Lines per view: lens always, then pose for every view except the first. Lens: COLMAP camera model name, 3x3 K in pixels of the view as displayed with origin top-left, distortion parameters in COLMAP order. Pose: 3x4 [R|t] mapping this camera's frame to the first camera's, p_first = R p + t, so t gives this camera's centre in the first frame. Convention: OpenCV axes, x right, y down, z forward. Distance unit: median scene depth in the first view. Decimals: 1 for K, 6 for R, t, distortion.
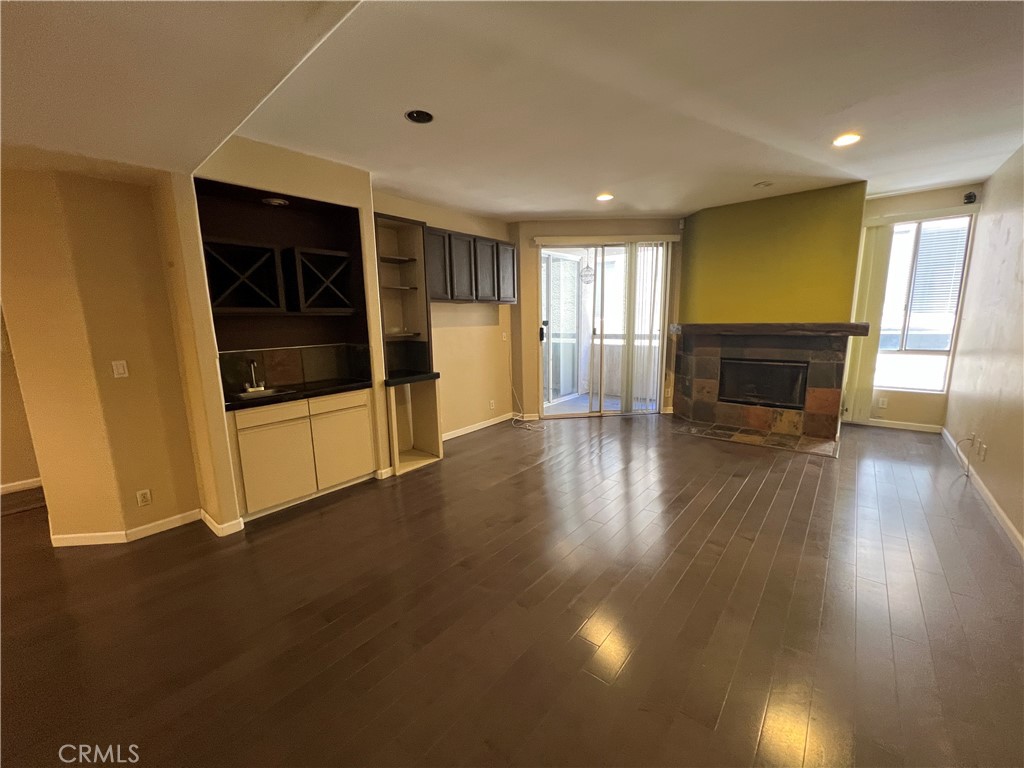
lens RADIAL K [[409.7, 0, 512.0], [0, 409.7, 384.0], [0, 0, 1]] dist [0.001563, 0.000421]
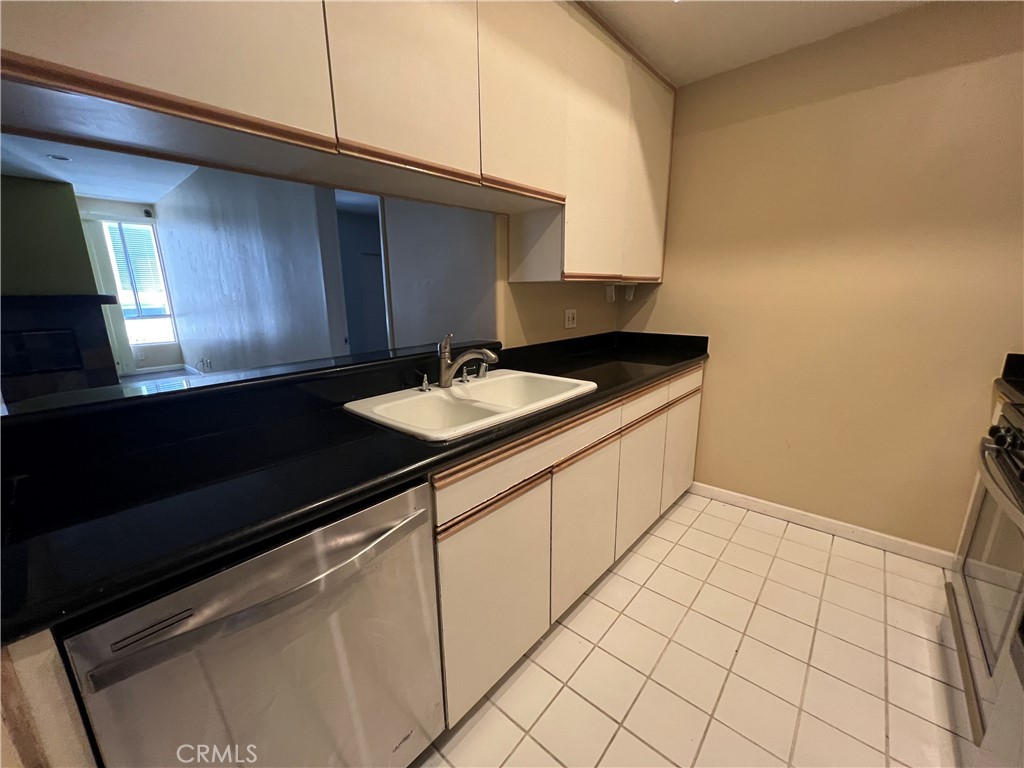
lens RADIAL K [[409.7, 0, 512.0], [0, 409.7, 384.0], [0, 0, 1]] dist [0.001563, 0.000421]
pose [[0.033942, -0.206894, 0.977774, -0.404102], [0.176959, 0.964124, 0.197863, 0.084955], [-0.983633, 0.166311, 0.069336, -0.288627]]
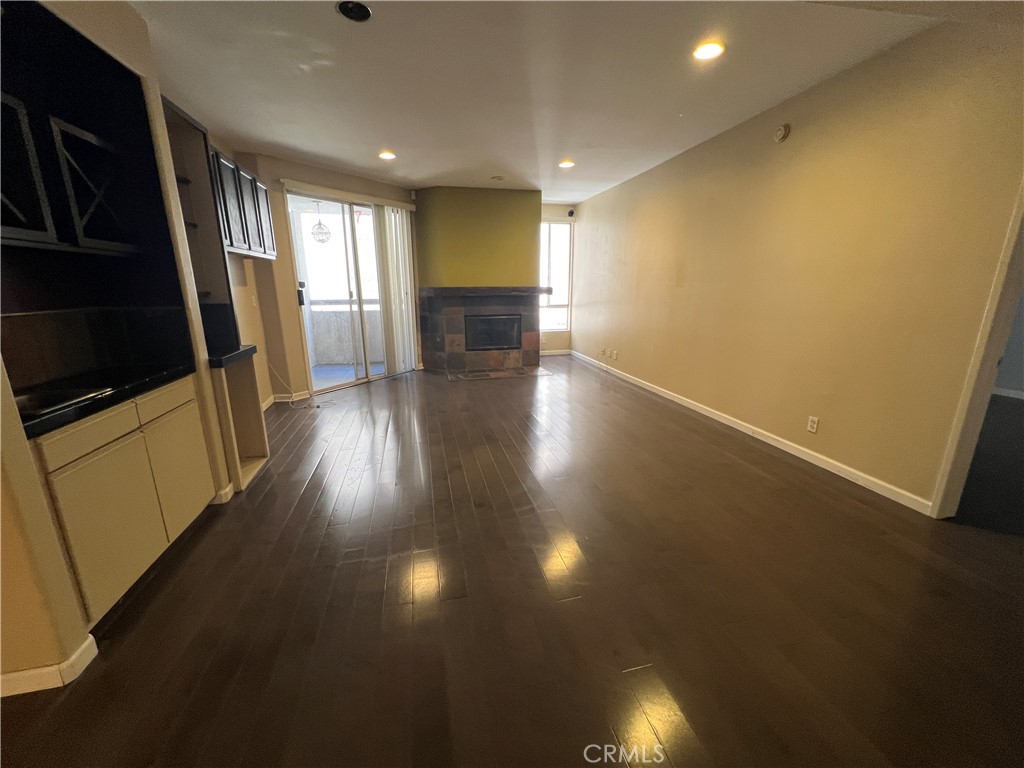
lens RADIAL K [[409.7, 0, 512.0], [0, 409.7, 384.0], [0, 0, 1]] dist [0.001563, 0.000421]
pose [[0.606958, -0.170443, 0.776242, -0.410478], [0.120387, 0.985179, 0.122187, 0.005901], [-0.785563, 0.019287, 0.618481, 0.139860]]
